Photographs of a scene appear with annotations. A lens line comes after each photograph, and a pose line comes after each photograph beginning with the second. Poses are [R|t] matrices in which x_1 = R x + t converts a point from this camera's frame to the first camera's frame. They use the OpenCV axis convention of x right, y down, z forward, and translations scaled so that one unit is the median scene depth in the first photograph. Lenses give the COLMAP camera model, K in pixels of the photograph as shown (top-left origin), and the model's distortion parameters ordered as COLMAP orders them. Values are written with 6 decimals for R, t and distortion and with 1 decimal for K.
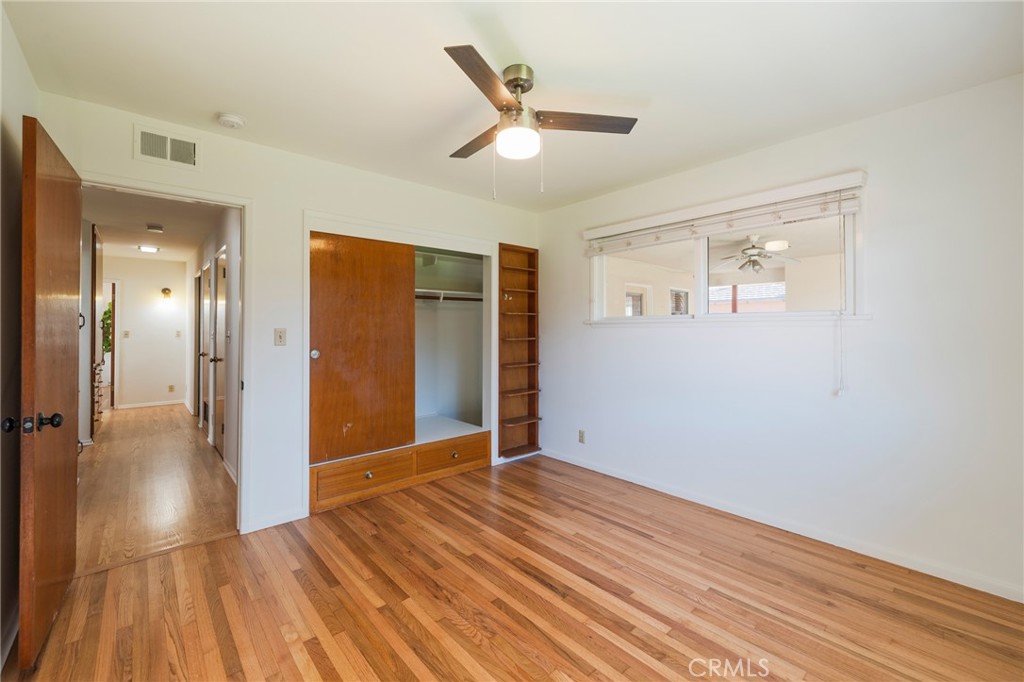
lens RADIAL K [[421.3, 0, 512.0], [0, 421.3, 341.0], [0, 0, 1]] dist [-0.001547, -0.000408]
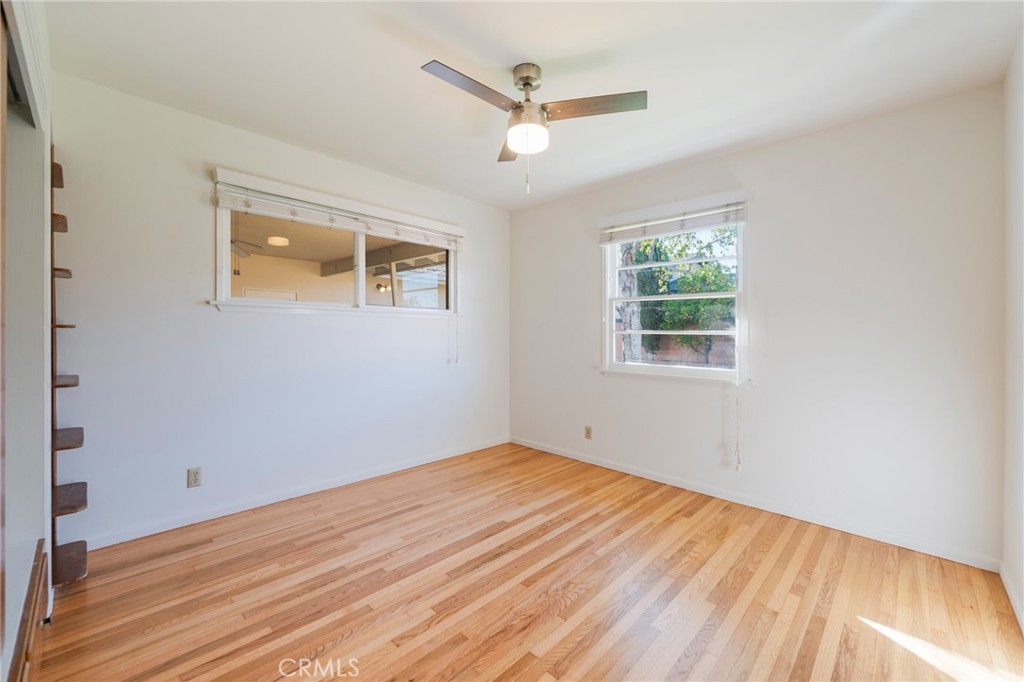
lens RADIAL K [[421.3, 0, 512.0], [0, 421.3, 341.0], [0, 0, 1]] dist [-0.001547, -0.000408]
pose [[-0.086836, -0.024194, 0.995929, -0.827155], [0.011070, 0.999620, 0.025249, 0.008738], [-0.996161, 0.013217, -0.086535, 0.898041]]
